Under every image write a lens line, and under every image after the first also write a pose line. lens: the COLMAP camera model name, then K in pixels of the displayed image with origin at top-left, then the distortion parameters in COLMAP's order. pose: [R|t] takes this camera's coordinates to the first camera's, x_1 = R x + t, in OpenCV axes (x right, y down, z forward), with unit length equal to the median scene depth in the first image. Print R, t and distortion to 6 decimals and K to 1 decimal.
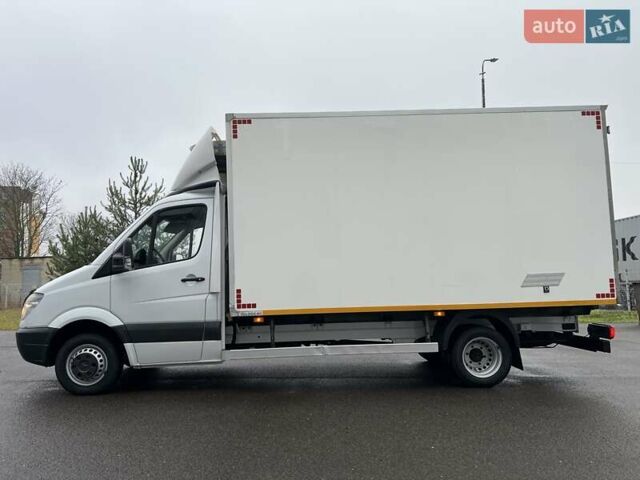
lens RADIAL K [[476.4, 0, 320.0], [0, 476.4, 232.3], [0, 0, 1]] dist [0.078095, -0.118989]
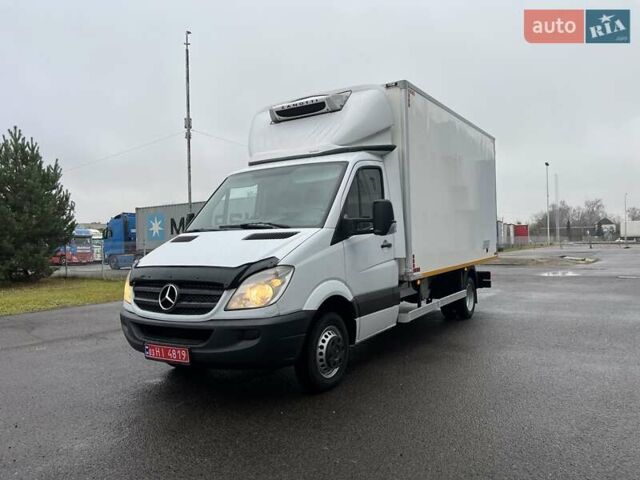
lens RADIAL K [[486.7, 0, 323.0], [0, 486.7, 238.2], [0, 0, 1]] dist [0.091647, -0.125926]
pose [[0.569382, 0.002910, 0.822068, -1.156250], [-0.059596, 0.997509, 0.037747, 0.053852], [-0.819910, -0.070485, 0.568137, 0.546990]]
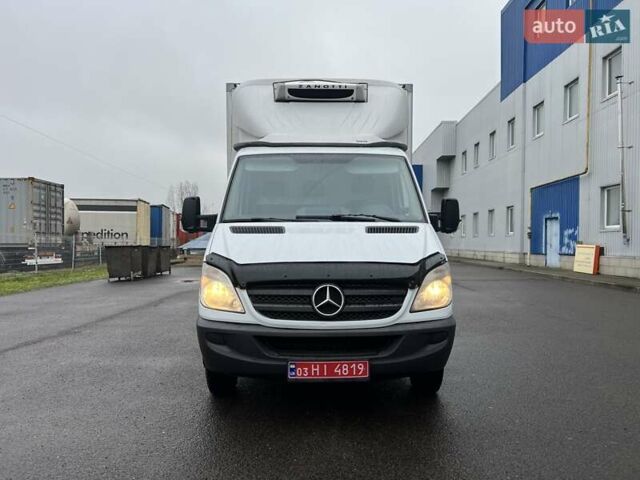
lens RADIAL K [[486.7, 0, 323.0], [0, 486.7, 238.2], [0, 0, 1]] dist [0.091647, -0.125926]
pose [[0.007106, 0.014930, 0.999863, -1.277024], [-0.092753, 0.995588, -0.014207, 0.118367], [-0.995664, -0.092639, 0.008460, 1.166006]]
